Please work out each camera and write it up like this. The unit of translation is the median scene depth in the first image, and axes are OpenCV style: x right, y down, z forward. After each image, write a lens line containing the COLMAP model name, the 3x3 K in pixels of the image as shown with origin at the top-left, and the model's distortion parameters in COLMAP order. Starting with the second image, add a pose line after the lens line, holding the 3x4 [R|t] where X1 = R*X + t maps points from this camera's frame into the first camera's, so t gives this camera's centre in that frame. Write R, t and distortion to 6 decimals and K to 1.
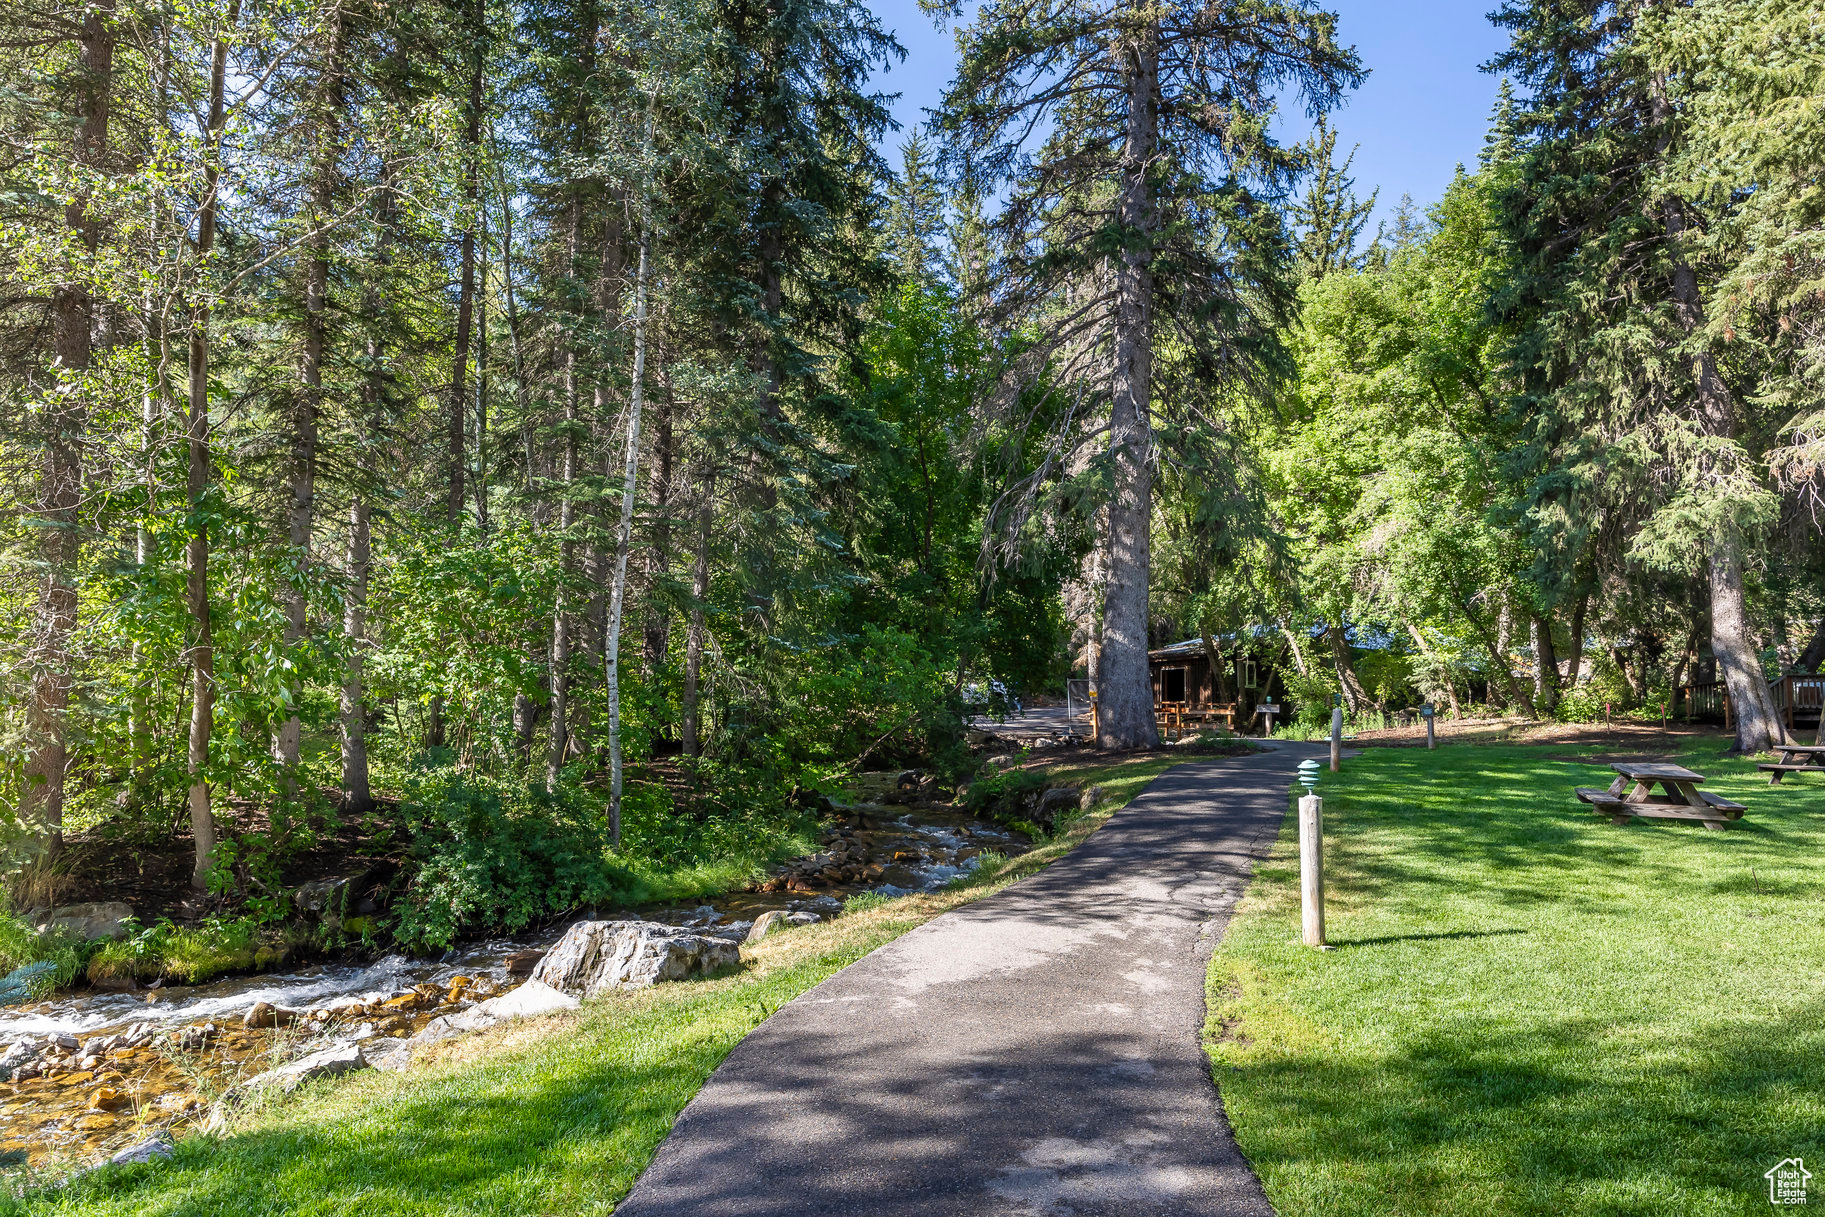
lens RADIAL K [[1180.4, 0, 908.9], [0, 1180.4, 616.0], [0, 0, 1]] dist [0.011971, 0.008310]
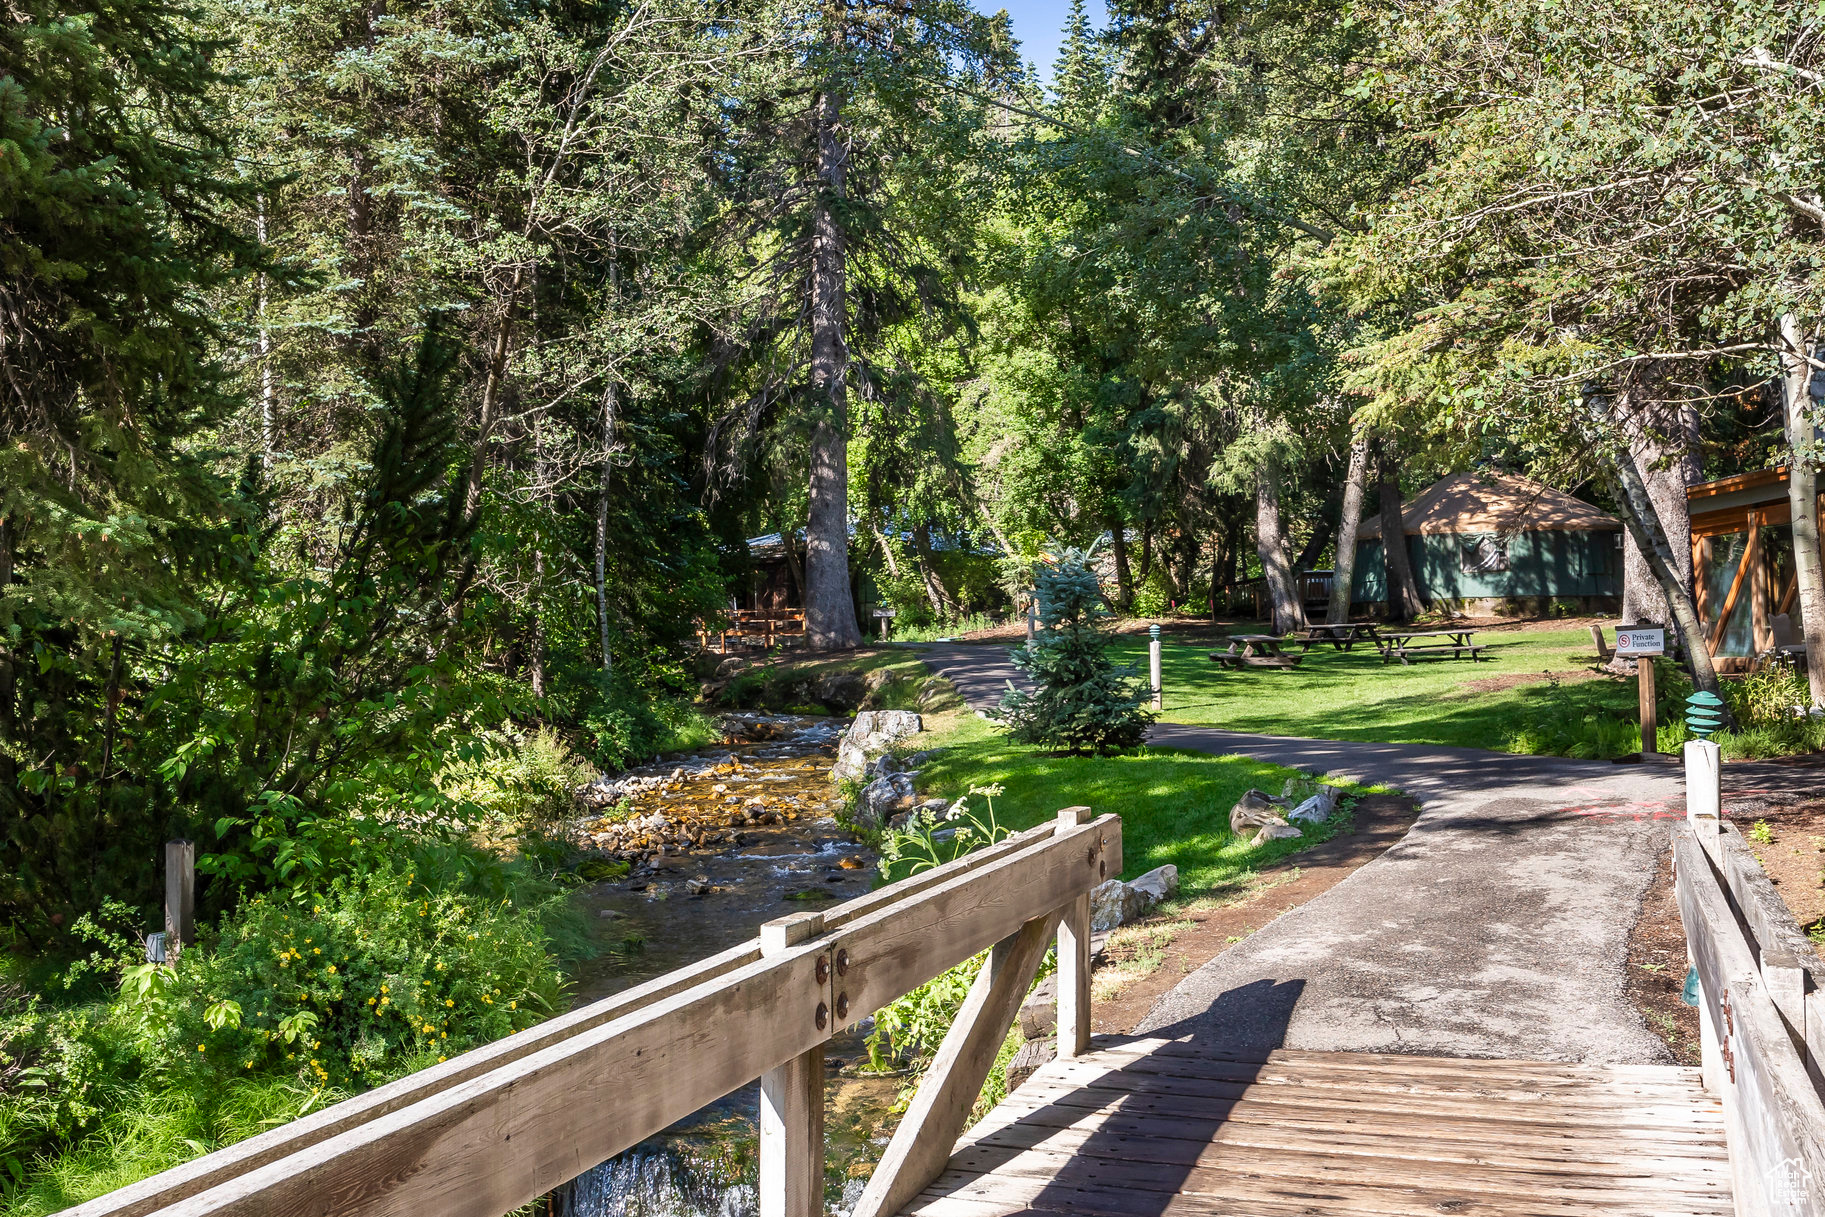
lens RADIAL K [[1437.4, 0, 914.0], [0, 1437.4, 603.5], [0, 0, 1]] dist [0.004318, 0.001658]
pose [[0.926552, -0.023368, 0.375439, -0.168040], [-0.001267, 0.997869, 0.065238, -0.013457], [-0.376164, -0.060922, 0.924548, -0.197921]]
